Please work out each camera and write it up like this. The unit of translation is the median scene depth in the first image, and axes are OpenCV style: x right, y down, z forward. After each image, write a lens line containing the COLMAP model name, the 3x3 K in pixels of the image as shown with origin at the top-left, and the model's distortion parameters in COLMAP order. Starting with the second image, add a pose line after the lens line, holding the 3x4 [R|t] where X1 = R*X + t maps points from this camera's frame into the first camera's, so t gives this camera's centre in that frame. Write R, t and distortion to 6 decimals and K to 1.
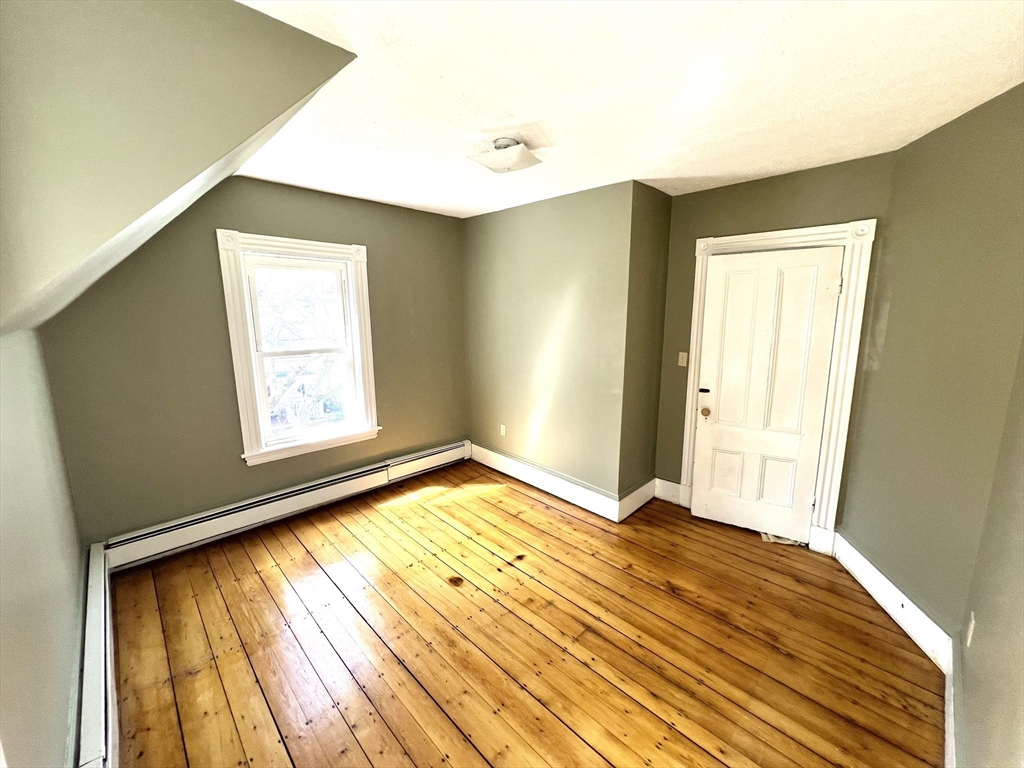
lens RADIAL K [[411.1, 0, 510.5], [0, 411.1, 383.7], [0, 0, 1]] dist [-0.001281, -0.000443]
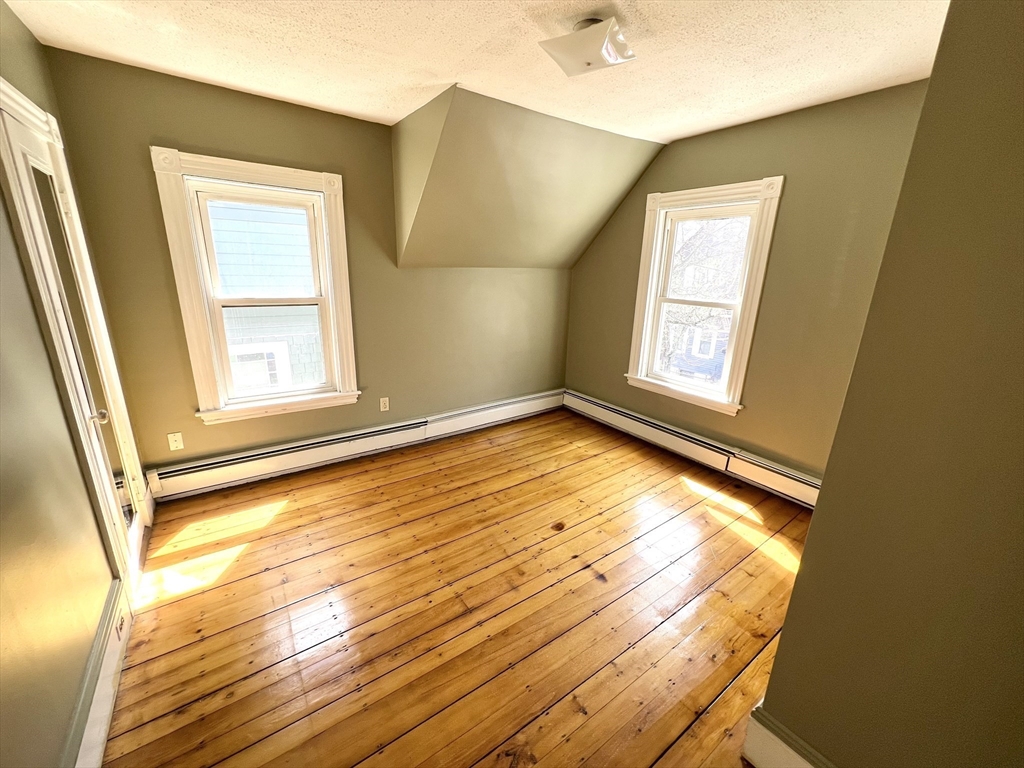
lens RADIAL K [[411.1, 0, 509.7], [0, 411.1, 382.1], [0, 0, 1]] dist [-0.001281, -0.000443]
pose [[-0.160804, 0.270987, -0.949056, 0.801919], [-0.193804, 0.934181, 0.299577, -0.148518], [0.967772, 0.232104, -0.097702, 0.942323]]
